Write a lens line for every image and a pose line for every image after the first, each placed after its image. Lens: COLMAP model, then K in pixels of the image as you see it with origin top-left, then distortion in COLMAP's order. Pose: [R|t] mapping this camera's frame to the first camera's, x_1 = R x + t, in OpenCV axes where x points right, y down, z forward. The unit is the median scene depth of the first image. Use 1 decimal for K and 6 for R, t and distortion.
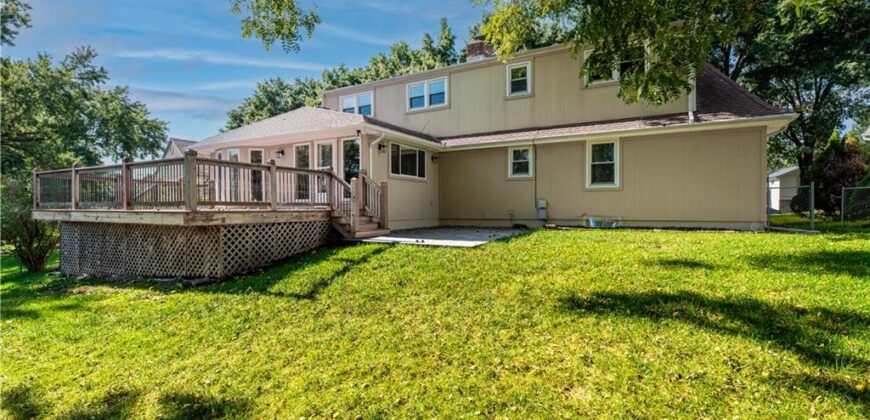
lens RADIAL K [[408.8, 0, 435.8], [0, 408.8, 211.9], [0, 0, 1]] dist [-0.001992, -0.000058]
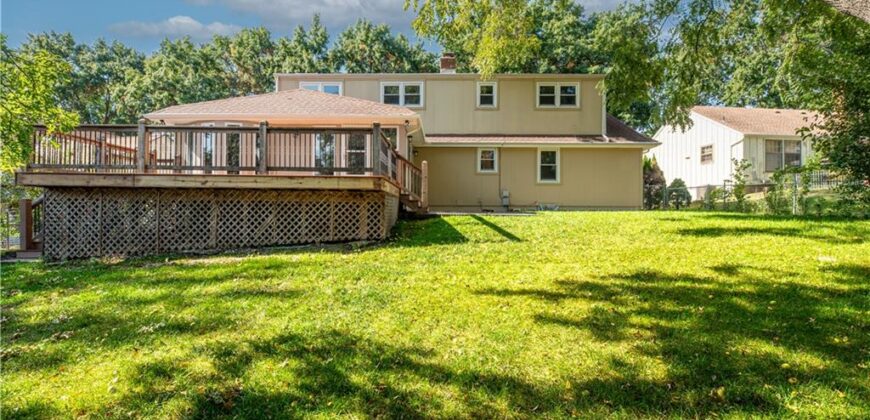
lens RADIAL K [[408.8, 0, 436.1], [0, 408.8, 211.4], [0, 0, 1]] dist [-0.001992, -0.000058]
pose [[0.877809, 0.015589, 0.478757, -0.554071], [-0.008189, 0.999813, -0.017540, 0.061253], [-0.478941, 0.011476, 0.877772, -0.030424]]
